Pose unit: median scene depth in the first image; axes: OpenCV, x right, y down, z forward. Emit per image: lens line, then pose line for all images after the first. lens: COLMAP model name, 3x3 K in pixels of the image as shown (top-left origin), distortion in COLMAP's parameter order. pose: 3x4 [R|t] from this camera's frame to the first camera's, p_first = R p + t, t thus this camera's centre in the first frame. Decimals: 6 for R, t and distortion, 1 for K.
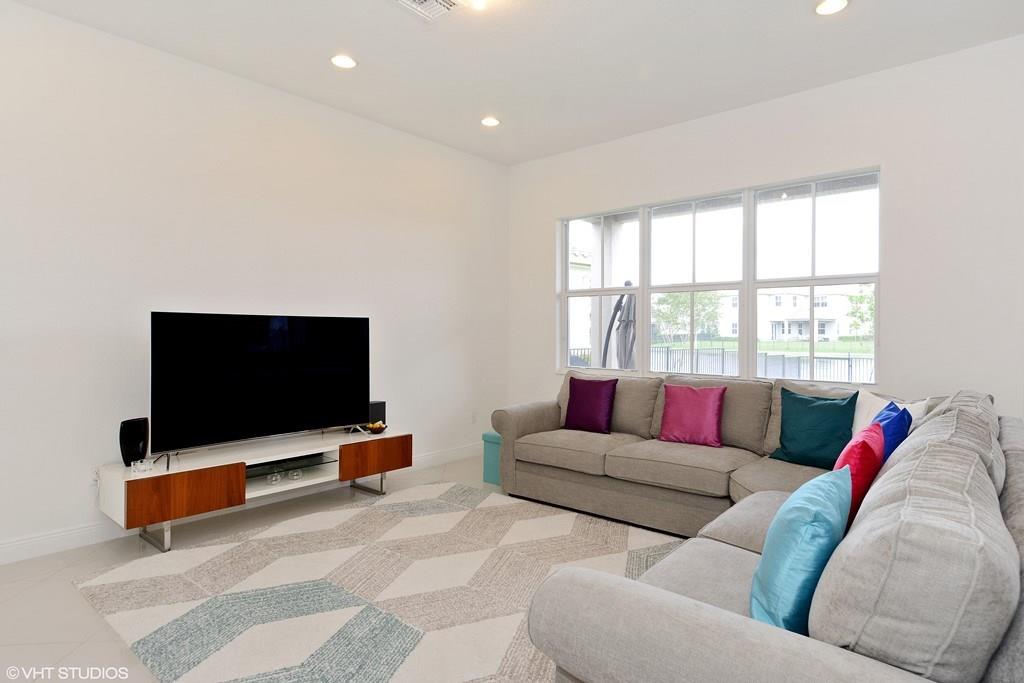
lens RADIAL K [[553.2, 0, 516.6], [0, 553.2, 334.7], [0, 0, 1]] dist [0.016687, -0.000065]
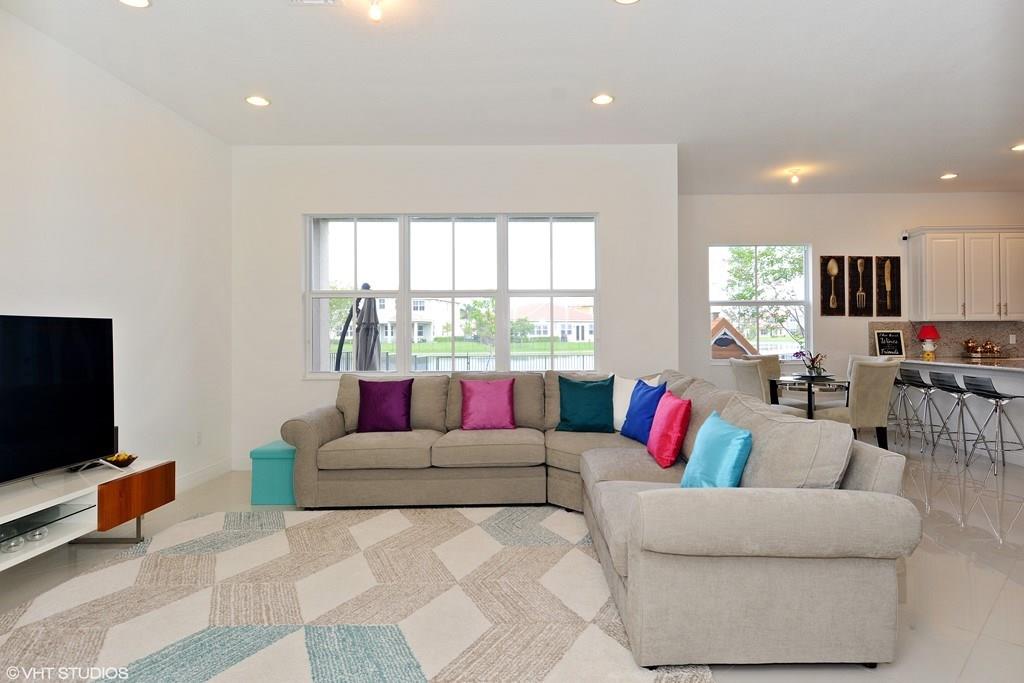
lens RADIAL K [[588.7, 0, 518.6], [0, 588.7, 331.5], [0, 0, 1]] dist [0.006278, -0.002436]
pose [[0.775242, -0.005756, 0.631638, -0.377724], [0.012606, 0.999900, -0.006359, -0.000385], [-0.631538, 0.012892, 0.775237, -0.002285]]
